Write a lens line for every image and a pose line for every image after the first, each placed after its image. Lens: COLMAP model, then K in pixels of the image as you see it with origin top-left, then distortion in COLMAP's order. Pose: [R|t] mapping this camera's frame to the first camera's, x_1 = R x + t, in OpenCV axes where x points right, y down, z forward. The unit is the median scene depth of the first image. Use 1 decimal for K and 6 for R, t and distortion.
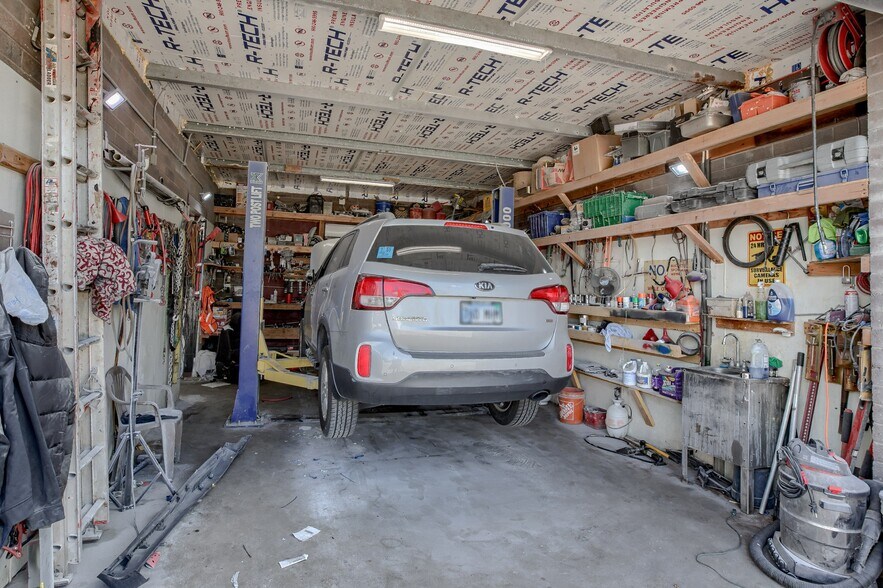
lens RADIAL K [[519.0, 0, 440.9], [0, 519.0, 283.7], [0, 0, 1]] dist [0.035785, 0.000590]
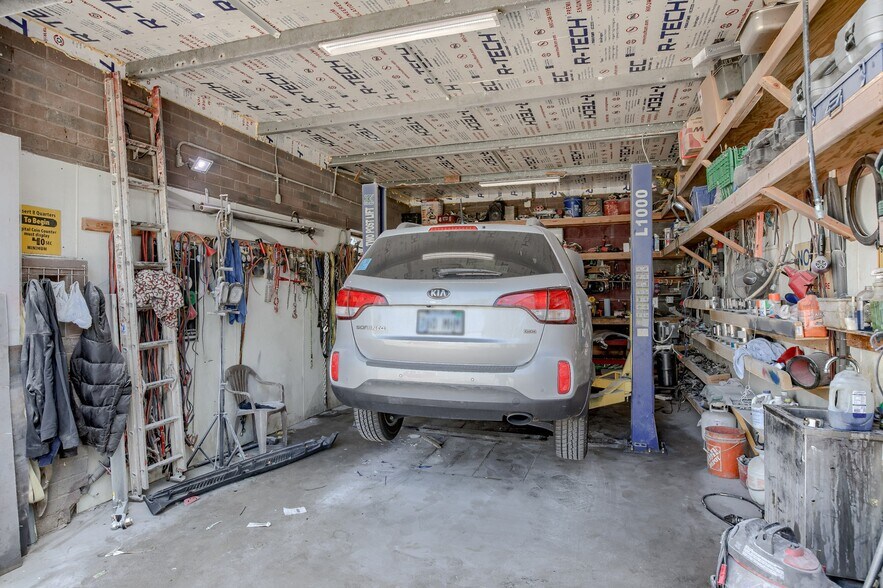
lens RADIAL K [[556.7, 0, 435.2], [0, 556.7, 291.4], [0, 0, 1]] dist [-0.065412, 0.082535]
pose [[0.803811, -0.036666, -0.593754, 0.167692], [0.038716, 0.999207, -0.009290, 0.002611], [0.593624, -0.015521, 0.804593, 0.055618]]
